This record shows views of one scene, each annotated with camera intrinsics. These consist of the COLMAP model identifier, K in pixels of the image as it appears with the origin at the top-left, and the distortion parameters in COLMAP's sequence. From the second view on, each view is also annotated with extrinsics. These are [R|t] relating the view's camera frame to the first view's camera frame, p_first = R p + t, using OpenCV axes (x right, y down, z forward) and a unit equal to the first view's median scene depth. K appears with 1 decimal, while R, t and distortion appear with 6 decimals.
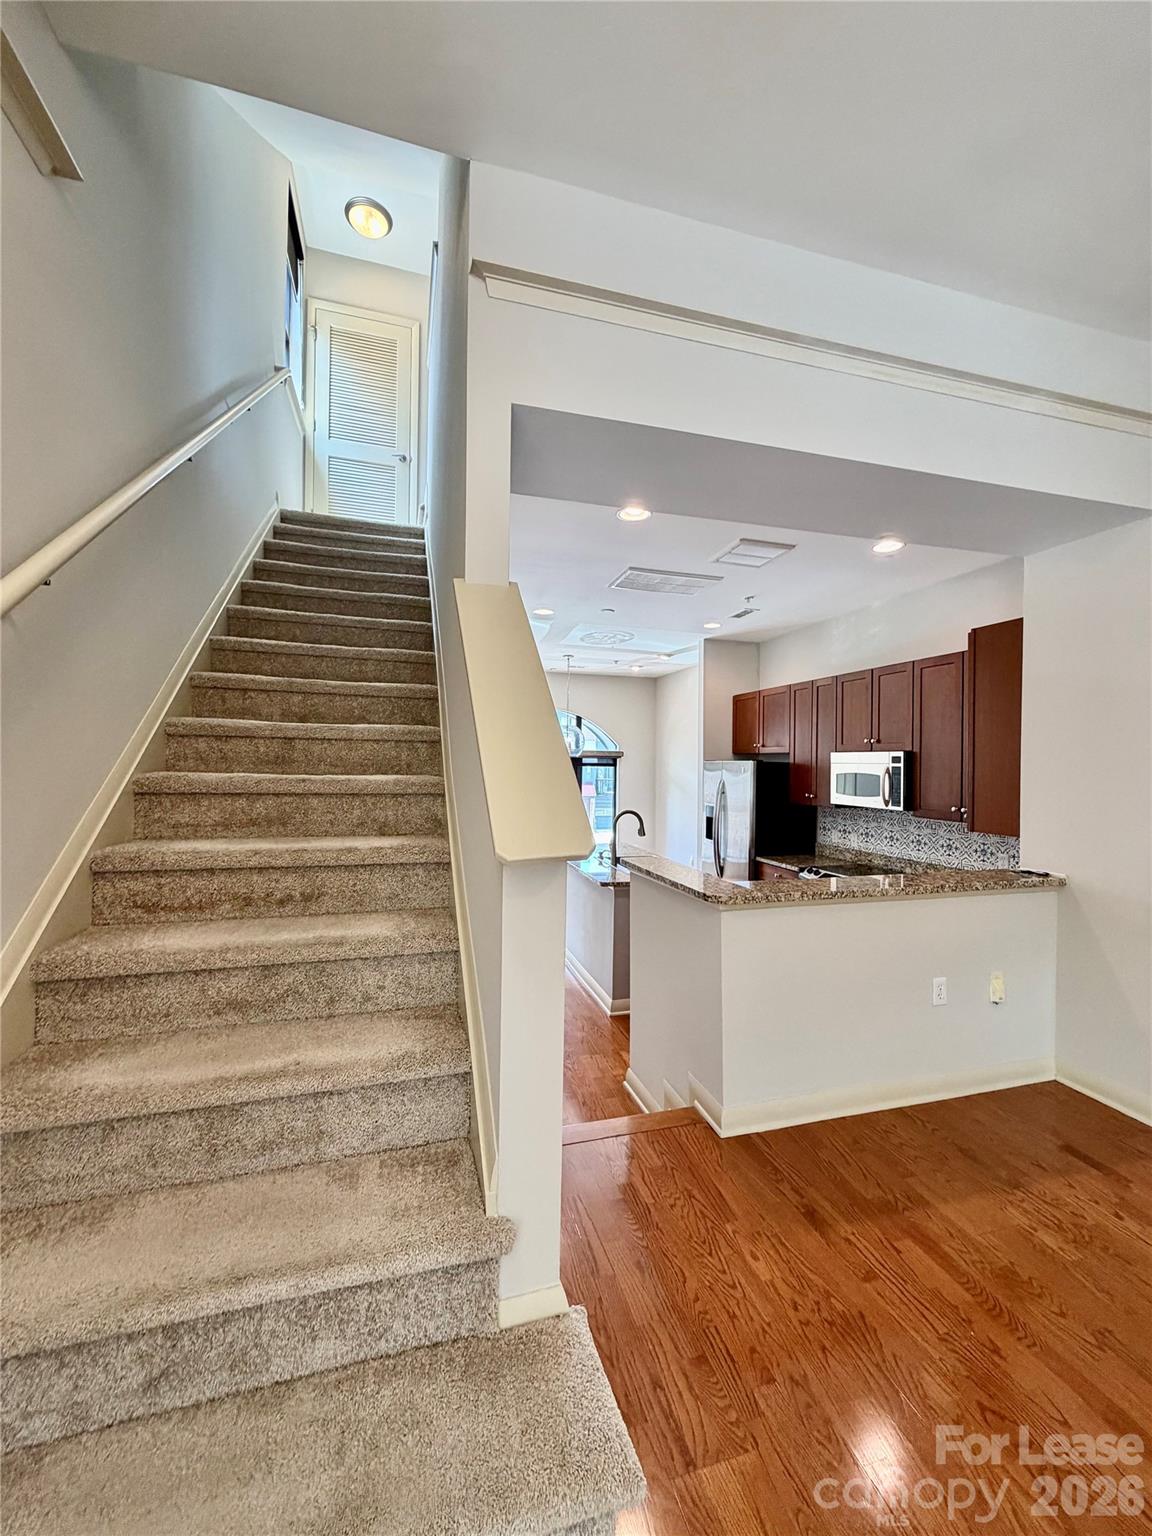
lens RADIAL K [[611.5, 0, 576.0], [0, 611.5, 768.0], [0, 0, 1]] dist [-0.001535, -0.000117]
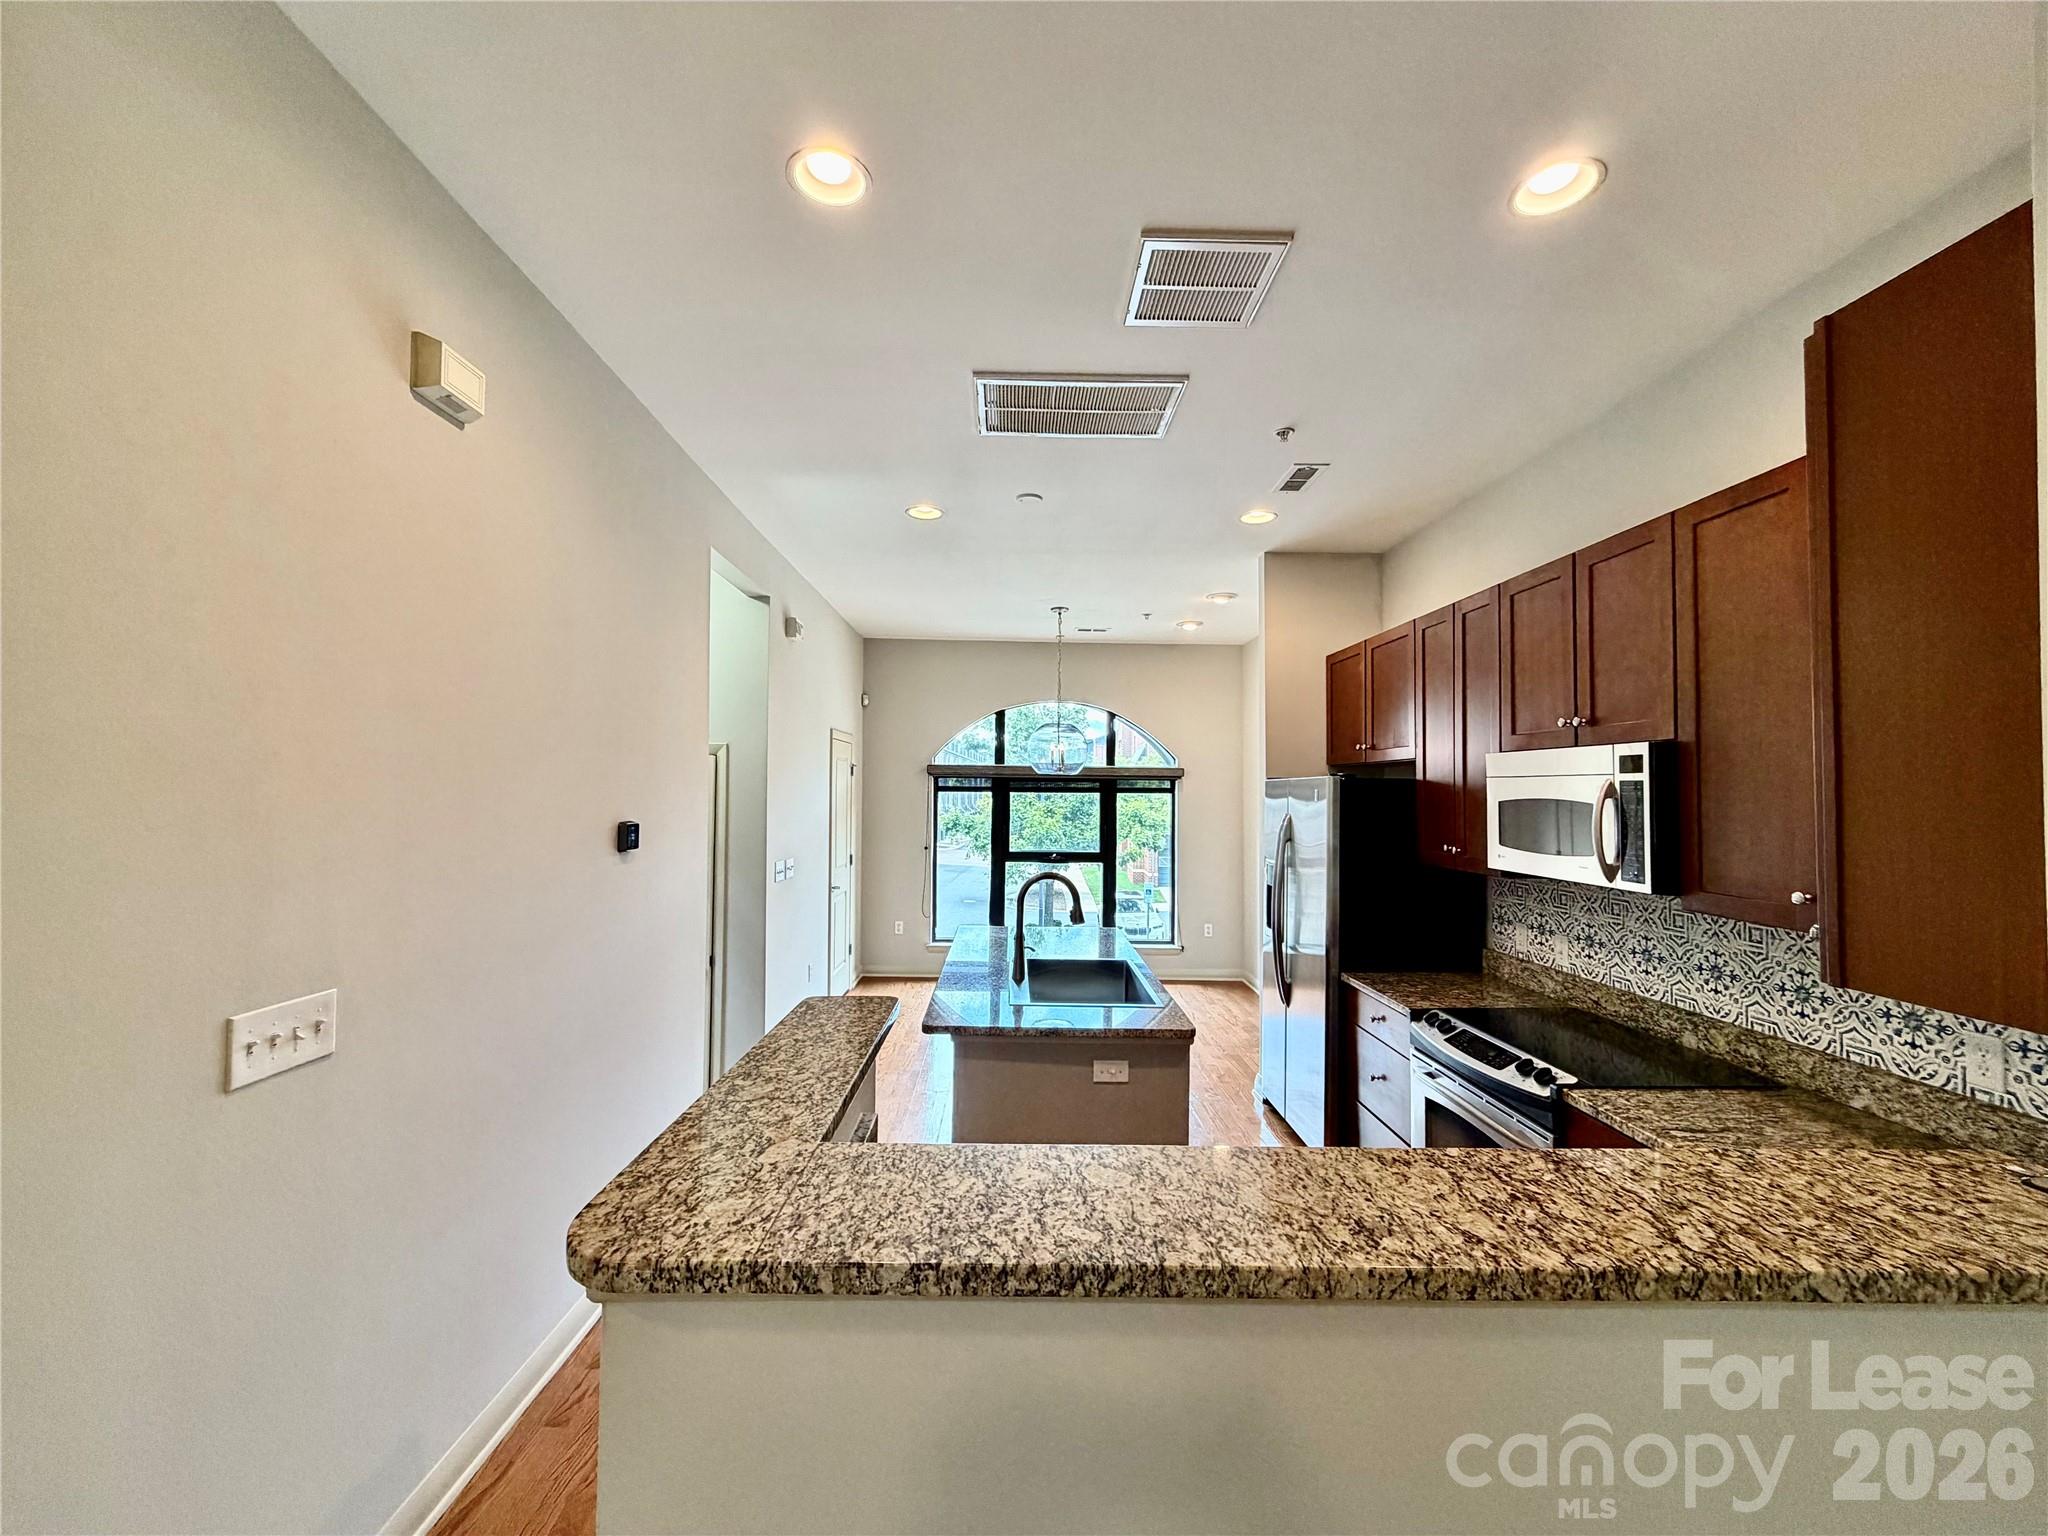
lens RADIAL K [[815.3, 0, 1016.0], [0, 815.3, 771.8], [0, 0, 1]] dist [-0.001535, -0.000117]
pose [[0.964569, -0.010321, -0.263627, 0.242439], [0.001226, 0.999399, -0.034638, 0.008248], [0.263827, 0.033088, 0.964002, 0.336093]]
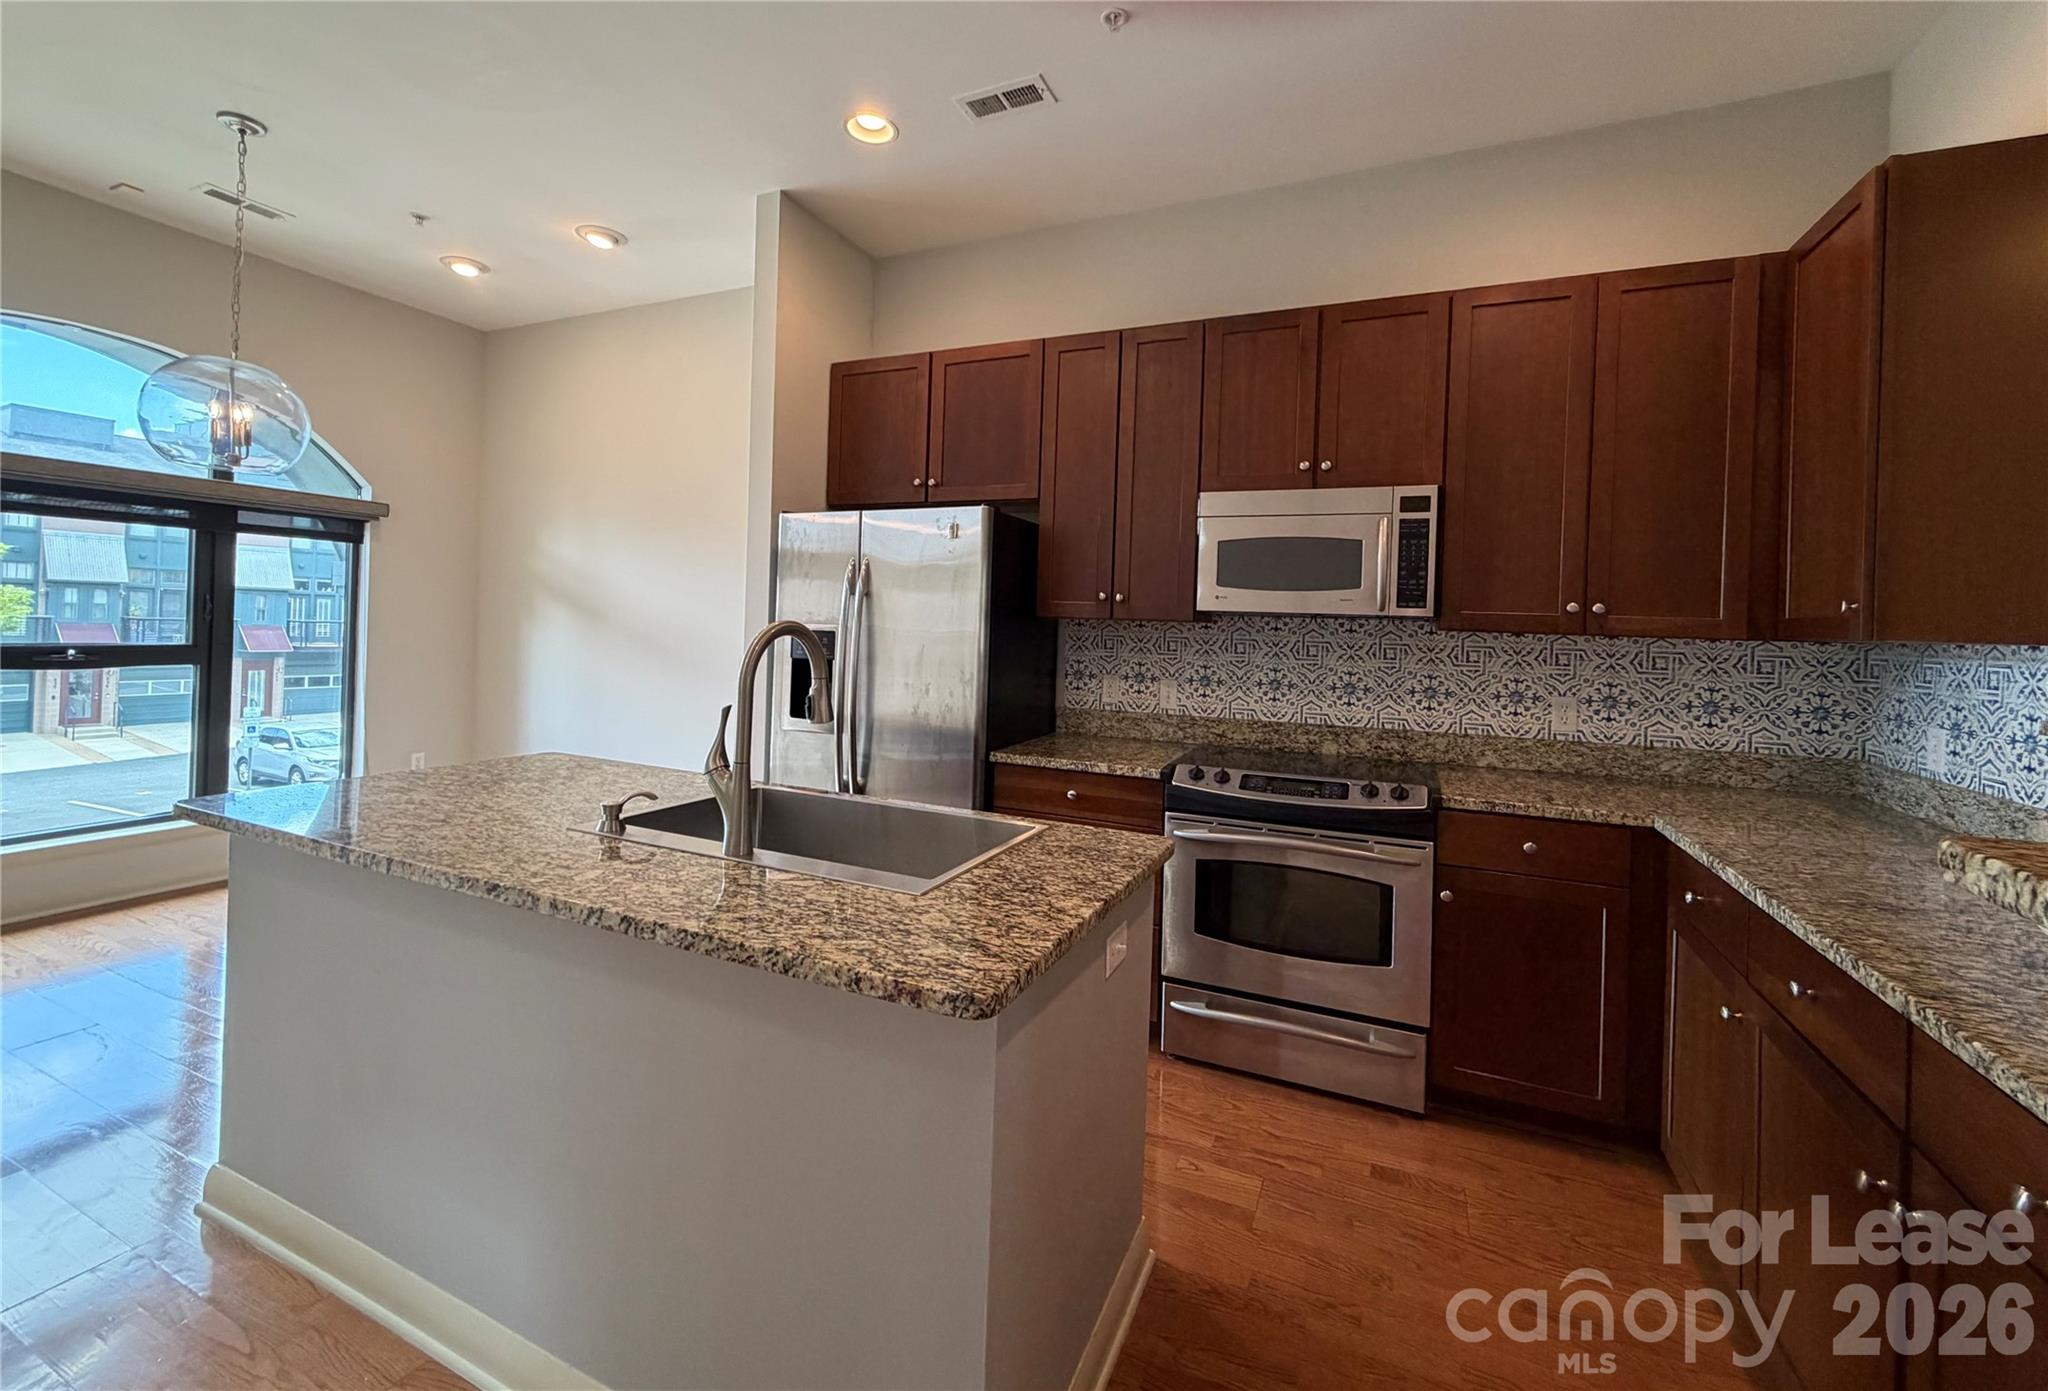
lens RADIAL K [[835.0, 0, 1019.4], [0, 835.0, 621.8], [0, 0, 1]] dist [-0.002095, -0.000142]
pose [[0.645099, 0.011969, 0.764005, -0.113137], [-0.019851, 0.999802, 0.001099, 0.068000], [-0.763841, -0.015875, 0.645209, 0.717847]]
